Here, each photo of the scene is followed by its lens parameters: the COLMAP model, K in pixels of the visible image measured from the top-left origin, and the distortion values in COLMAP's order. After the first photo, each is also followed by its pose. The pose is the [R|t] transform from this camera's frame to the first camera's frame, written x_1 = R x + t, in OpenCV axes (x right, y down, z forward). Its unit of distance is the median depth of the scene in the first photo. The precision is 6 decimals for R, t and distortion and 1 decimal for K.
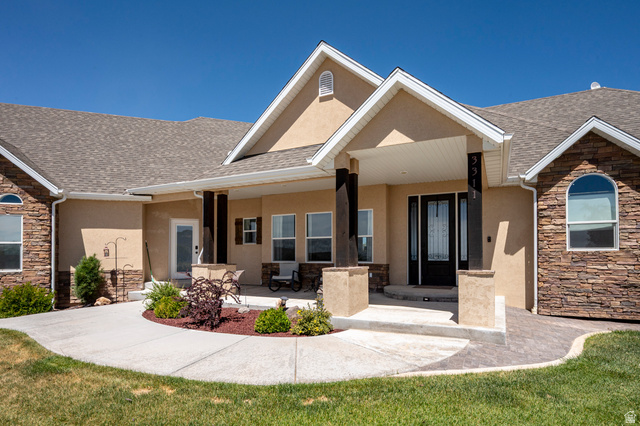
lens RADIAL K [[337.5, 0, 318.2], [0, 337.5, 224.1], [0, 0, 1]] dist [0.000409, -0.000141]
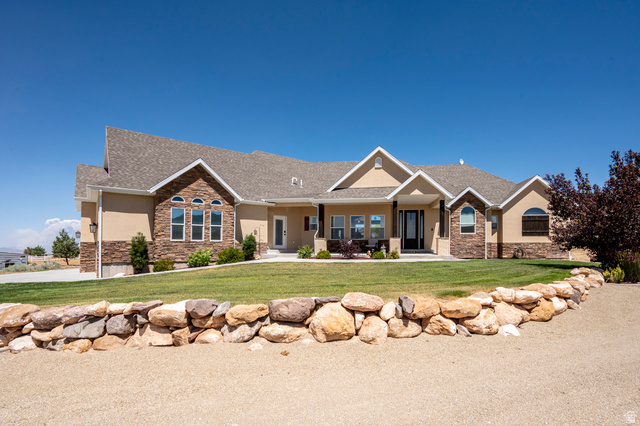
lens RADIAL K [[305.6, 0, 320.0], [0, 305.6, 213.0], [0, 0, 1]] dist [-0.000946, -0.000042]
pose [[0.948352, 0.040032, 0.314682, -0.983428], [-0.032090, 0.999023, -0.030383, 0.018886], [-0.315591, 0.018716, 0.948711, -0.866153]]
